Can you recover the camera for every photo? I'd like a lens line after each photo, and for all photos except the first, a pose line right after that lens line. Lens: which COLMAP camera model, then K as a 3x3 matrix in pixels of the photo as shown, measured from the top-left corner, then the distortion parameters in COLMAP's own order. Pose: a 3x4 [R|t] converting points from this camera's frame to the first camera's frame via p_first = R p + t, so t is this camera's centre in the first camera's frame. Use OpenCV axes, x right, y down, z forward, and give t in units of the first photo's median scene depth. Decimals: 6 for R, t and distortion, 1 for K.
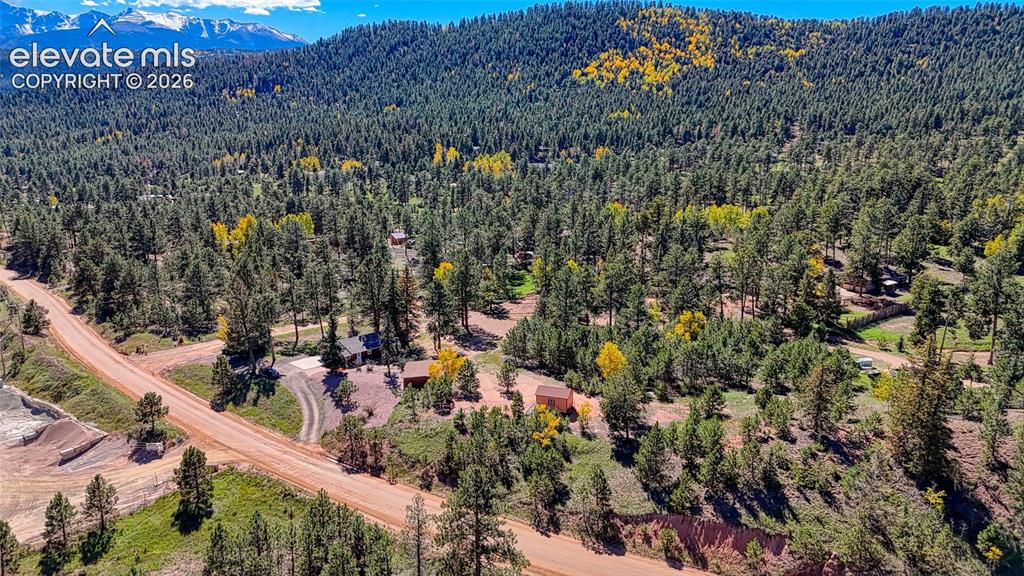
lens RADIAL K [[754.5, 0, 511.0], [0, 754.5, 288.4], [0, 0, 1]] dist [0.056217, -0.045025]
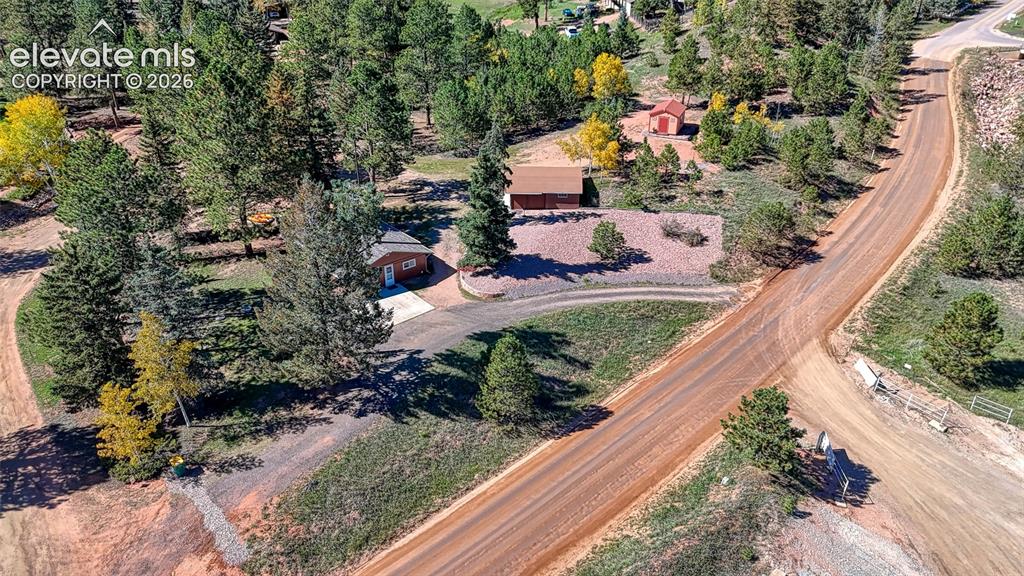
lens RADIAL K [[754.5, 0, 514.6], [0, 754.5, 295.4], [0, 0, 1]] dist [0.056217, -0.045025]
pose [[0.051672, -0.489524, 0.870457, -0.108445], [0.222241, 0.855401, 0.467865, -0.016819], [-0.973622, 0.169276, 0.152993, 0.143744]]
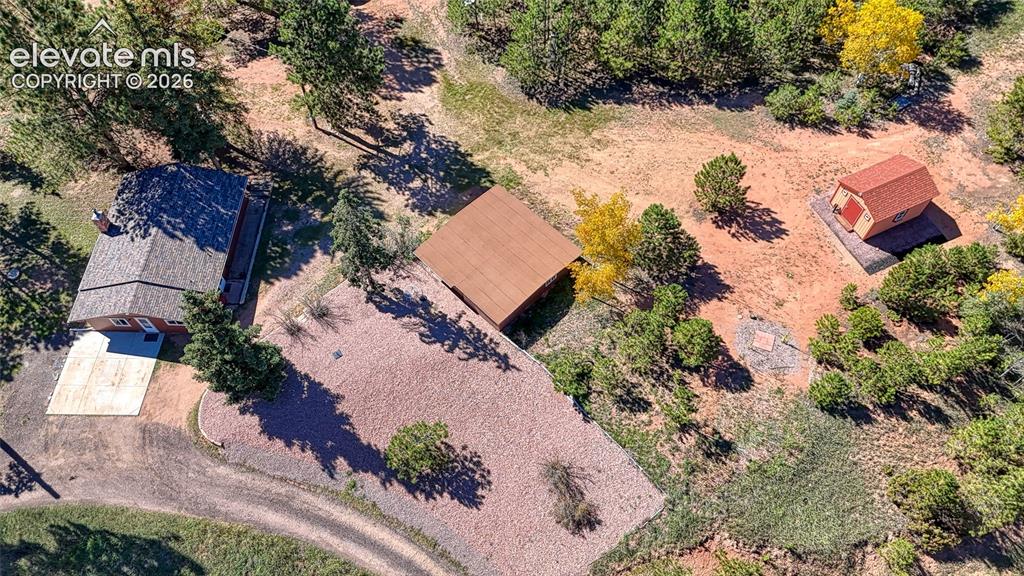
lens RADIAL K [[754.5, 0, 511.0], [0, 754.5, 289.6], [0, 0, 1]] dist [0.056217, -0.045025]
pose [[0.711411, -0.610302, 0.348462, -0.038764], [0.173217, 0.632813, 0.754681, -0.026651], [-0.681095, -0.476529, 0.555905, 0.116815]]
